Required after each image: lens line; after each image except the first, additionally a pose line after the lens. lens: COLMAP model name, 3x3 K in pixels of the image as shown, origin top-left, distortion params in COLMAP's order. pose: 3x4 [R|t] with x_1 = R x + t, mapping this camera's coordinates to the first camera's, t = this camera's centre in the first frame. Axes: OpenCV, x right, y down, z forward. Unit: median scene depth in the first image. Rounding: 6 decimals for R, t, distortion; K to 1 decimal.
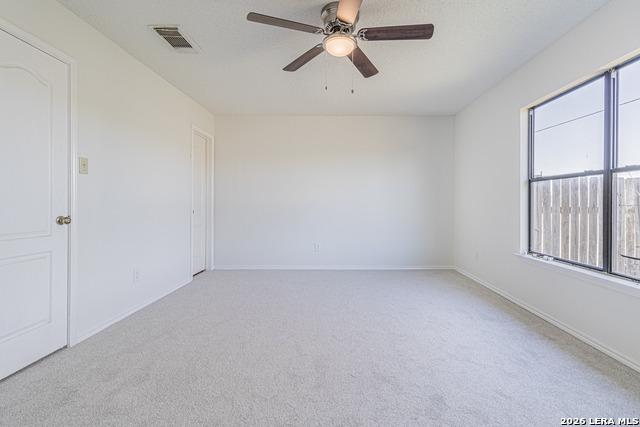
lens RADIAL K [[301.7, 0, 318.2], [0, 301.7, 205.1], [0, 0, 1]] dist [0.003390, 0.001360]
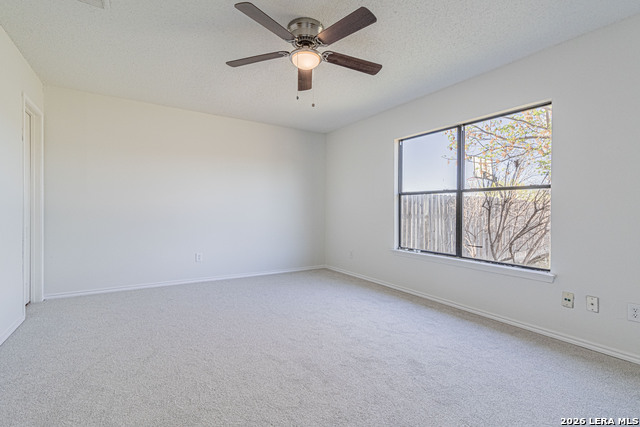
lens RADIAL K [[301.7, 0, 330.5], [0, 301.7, 211.3], [0, 0, 1]] dist [0.003390, 0.001360]
pose [[0.838877, 0.007907, 0.544264, -0.382870], [-0.007711, 0.999967, -0.002643, 0.000614], [-0.544266, -0.001980, 0.838910, 0.066413]]
